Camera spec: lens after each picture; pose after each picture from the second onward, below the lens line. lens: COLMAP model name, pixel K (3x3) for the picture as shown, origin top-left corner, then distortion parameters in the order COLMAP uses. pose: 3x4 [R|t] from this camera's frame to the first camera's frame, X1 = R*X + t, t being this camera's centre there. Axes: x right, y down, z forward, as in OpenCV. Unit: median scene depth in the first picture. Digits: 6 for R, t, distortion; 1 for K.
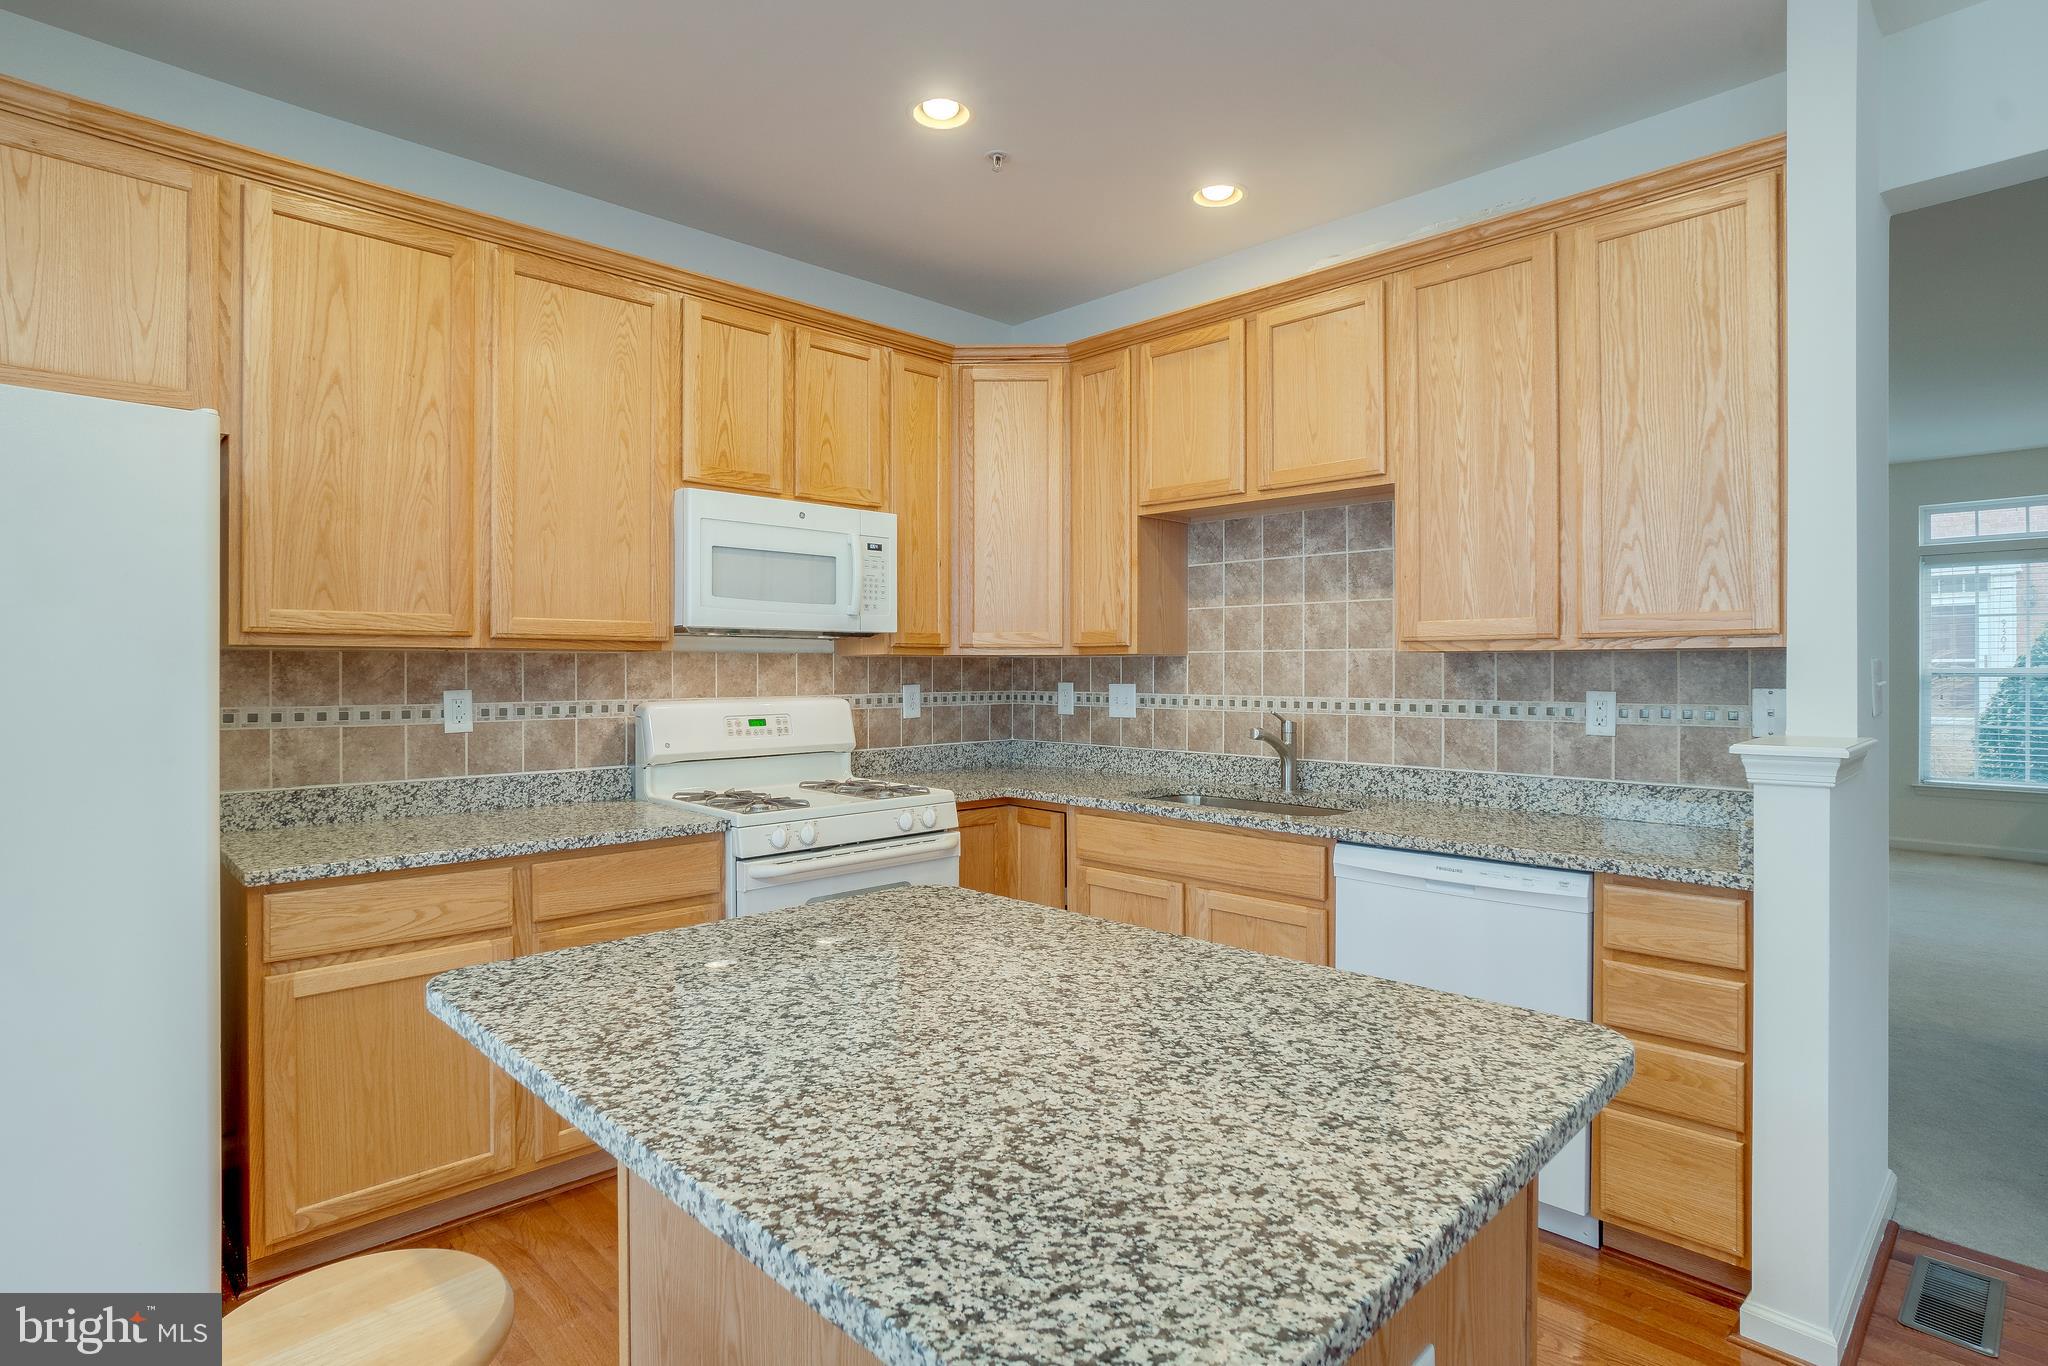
lens RADIAL K [[1044.6, 0, 1009.6], [0, 1044.6, 669.8], [0, 0, 1]] dist [-0.050712, 0.023056]
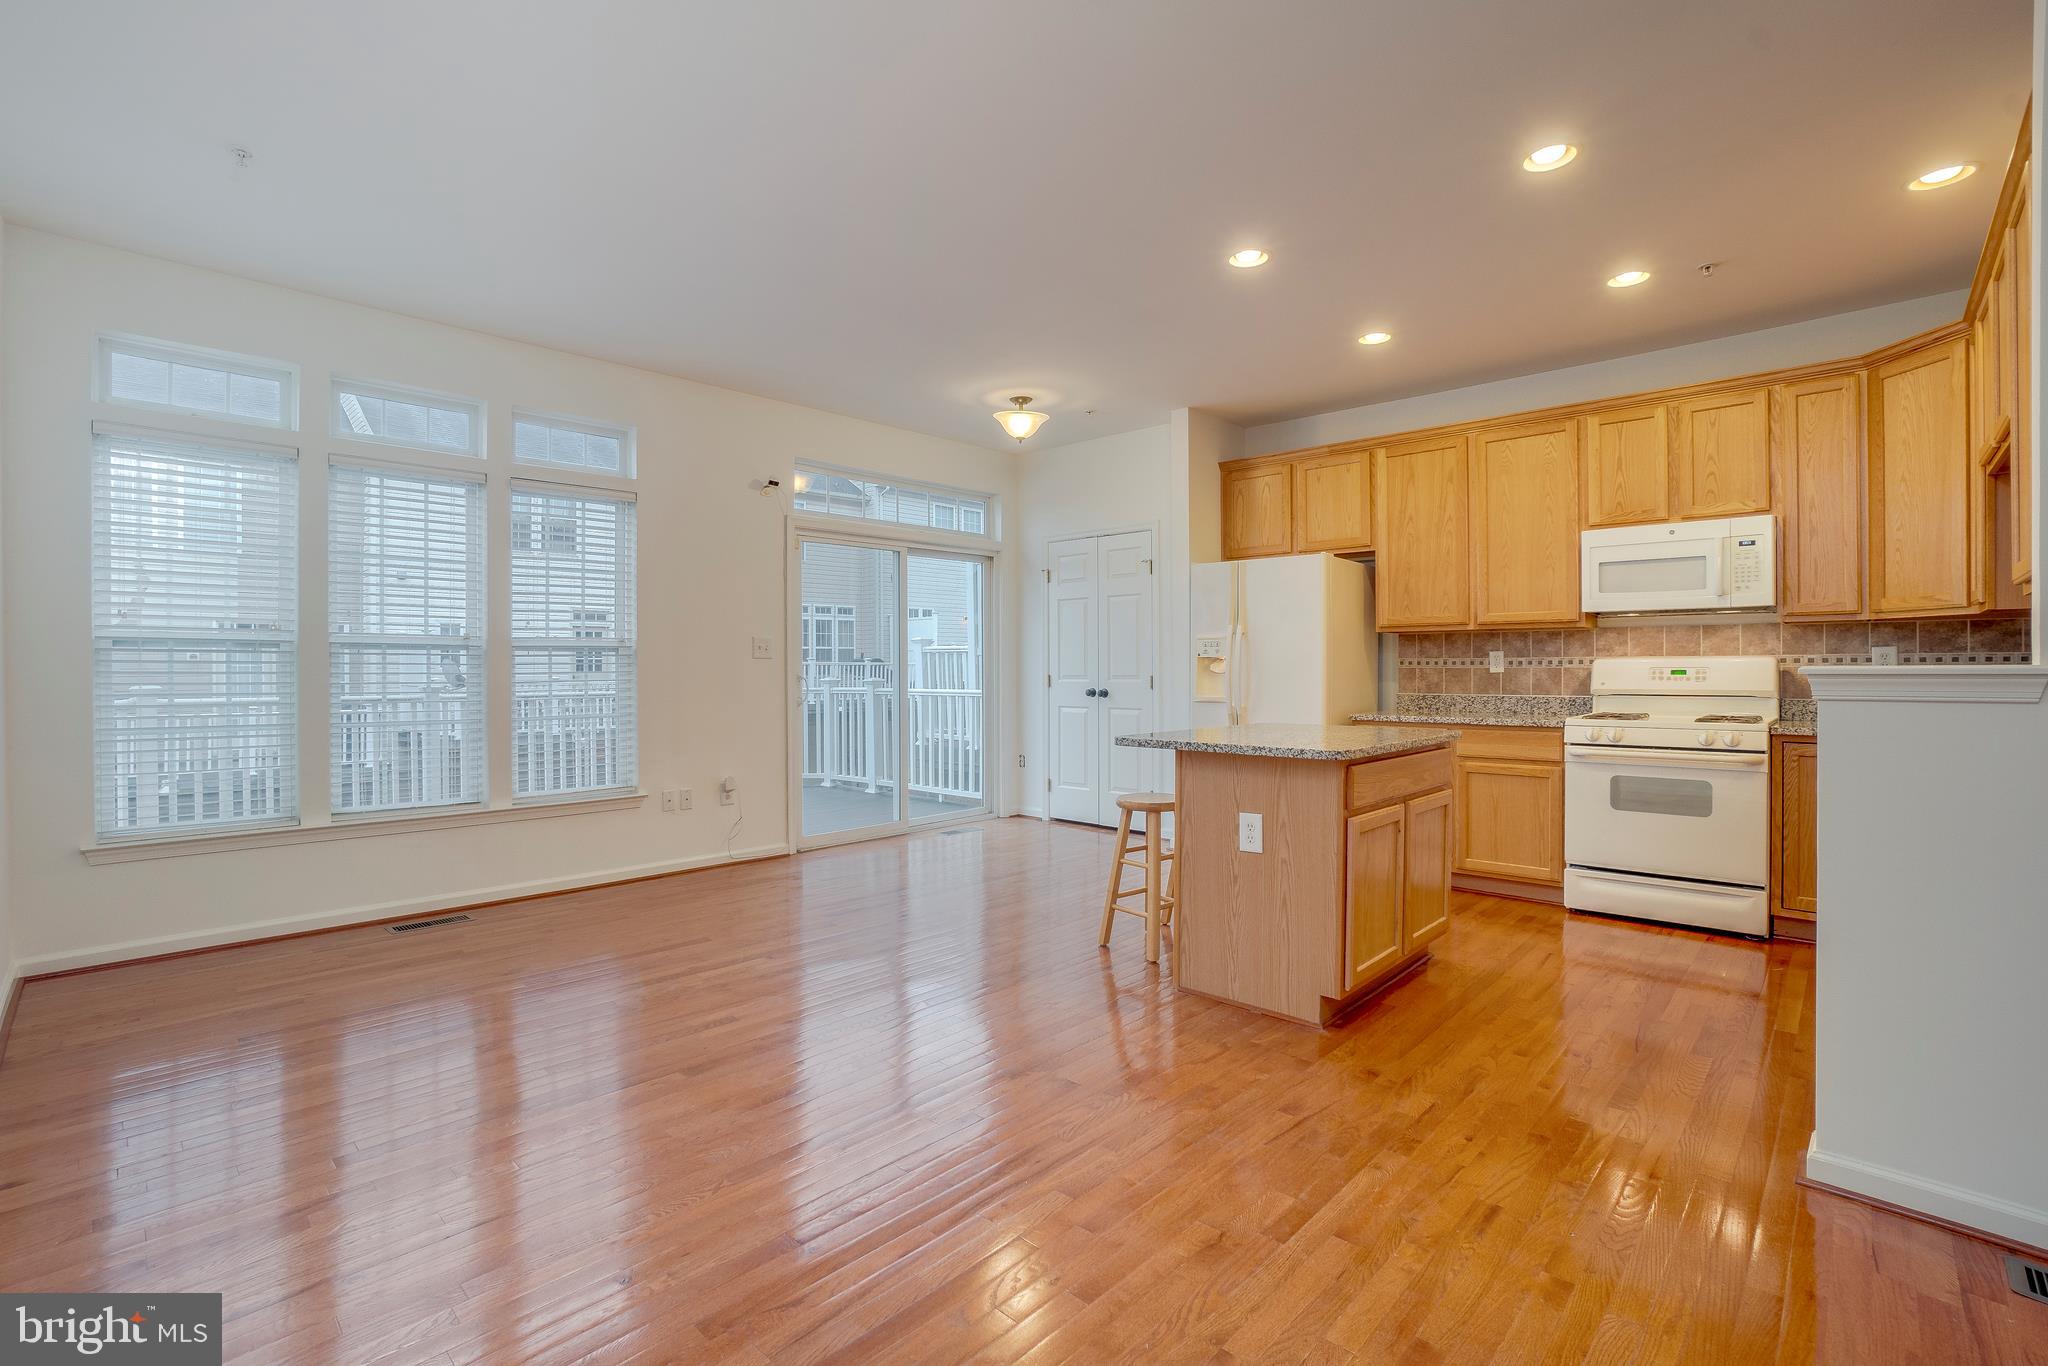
lens RADIAL K [[918.7, 0, 1008.3], [0, 918.7, 673.4], [0, 0, 1]] dist [-0.050679, 0.015147]
pose [[0.029977, 0.006166, -0.999532, 1.088051], [0.002571, 0.999977, 0.006246, 0.045124], [0.999547, -0.002757, 0.029961, 0.006396]]
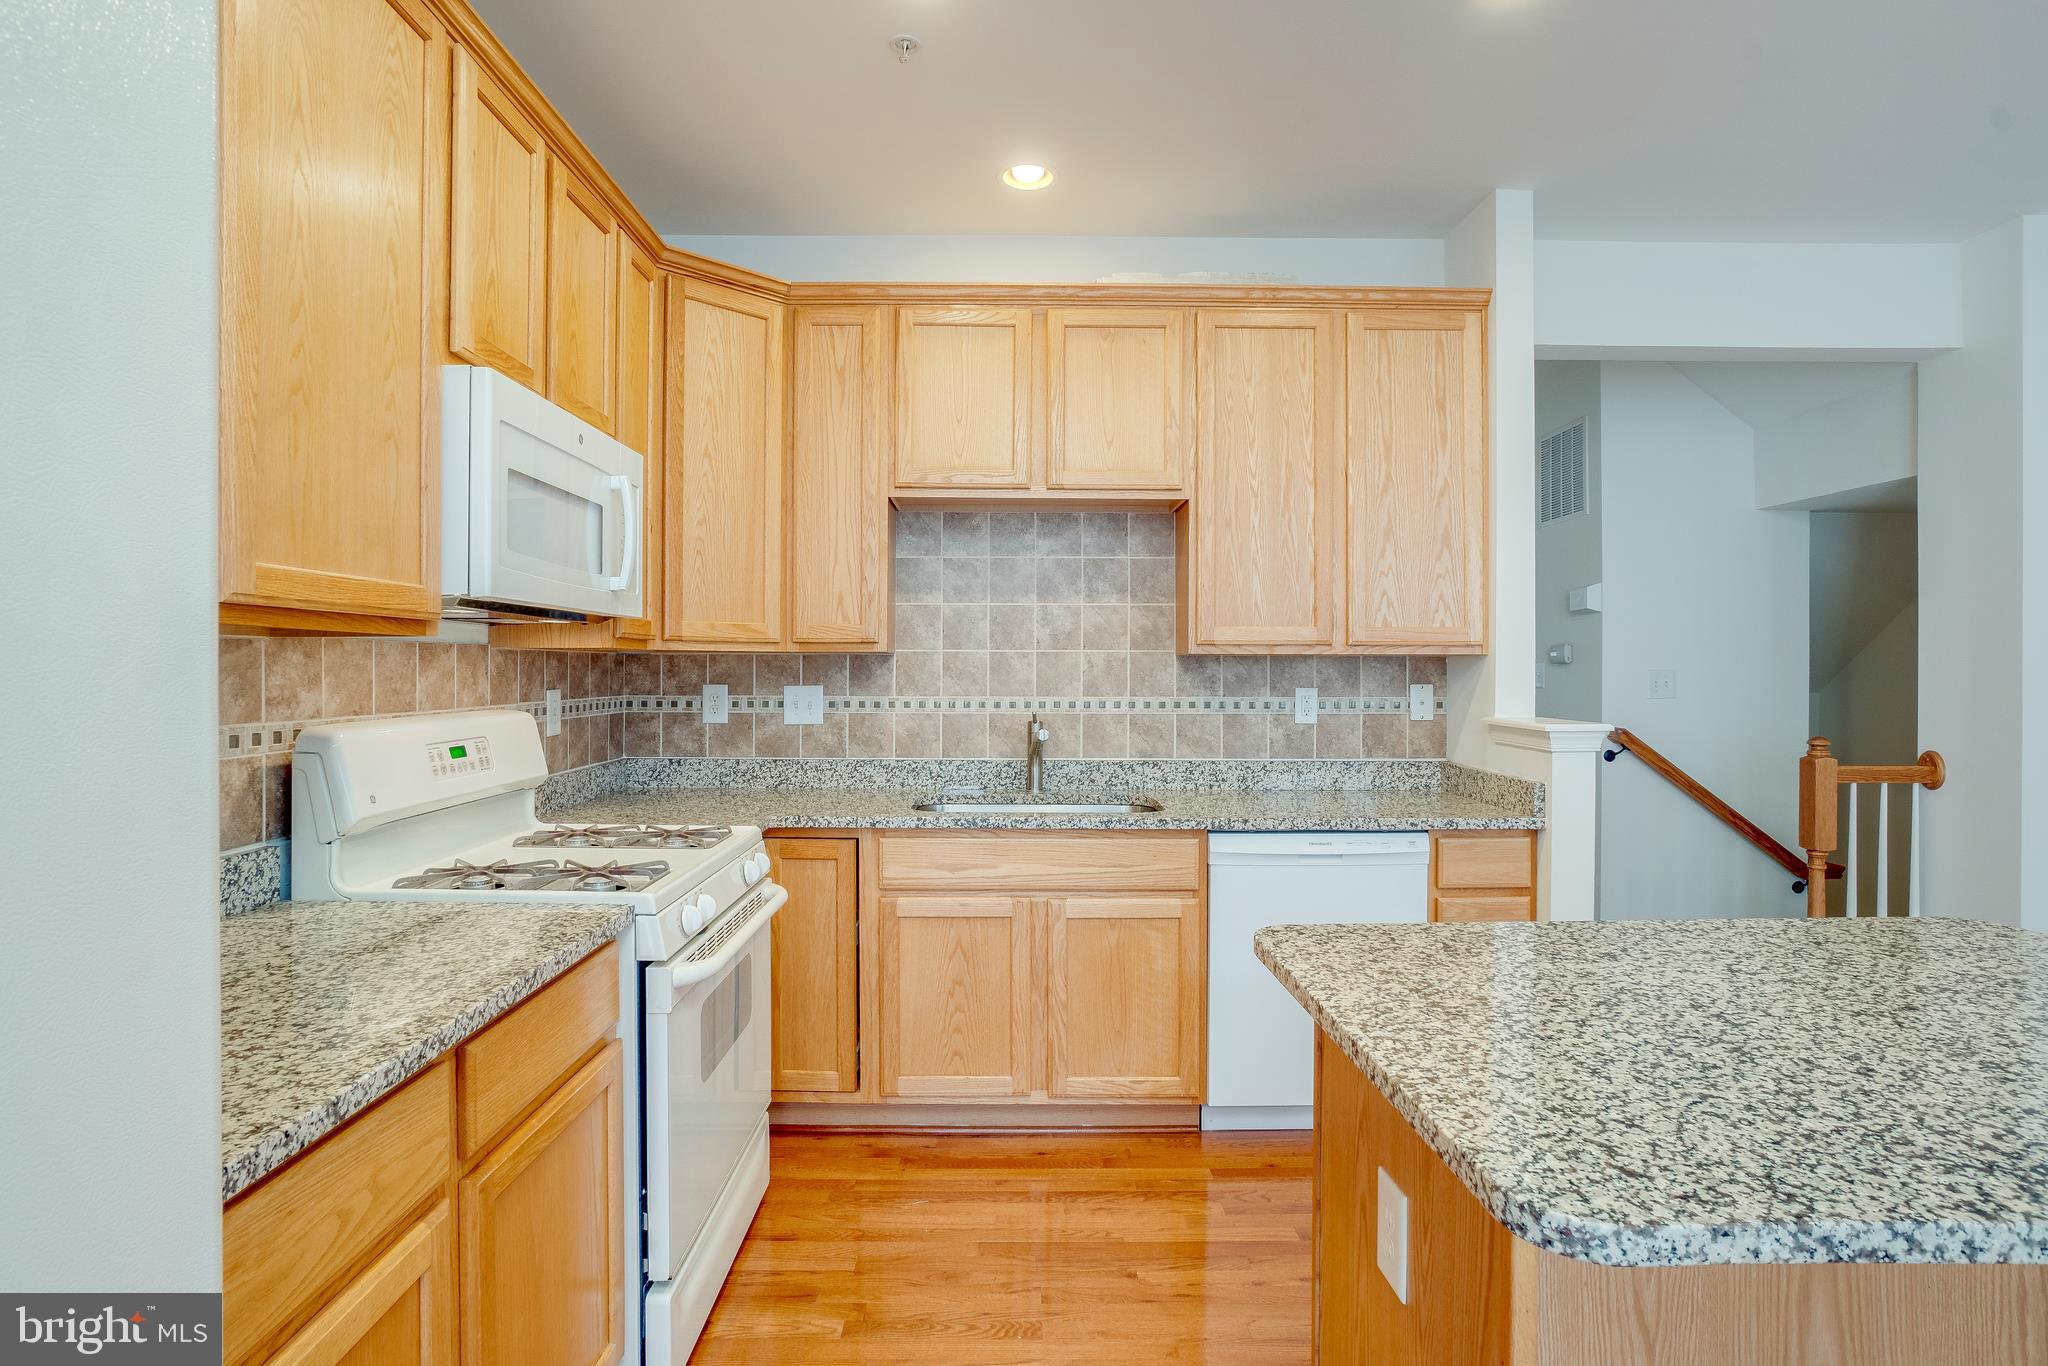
lens RADIAL K [[1034.3, 0, 1009.3], [0, 1034.3, 667.6], [0, 0, 1]] dist [-0.050710, 0.023958]
pose [[0.693881, 0.002704, 0.720084, -0.494404], [-0.001836, 0.999996, -0.001986, -0.000345], [-0.720087, 0.000056, 0.693884, 0.350083]]
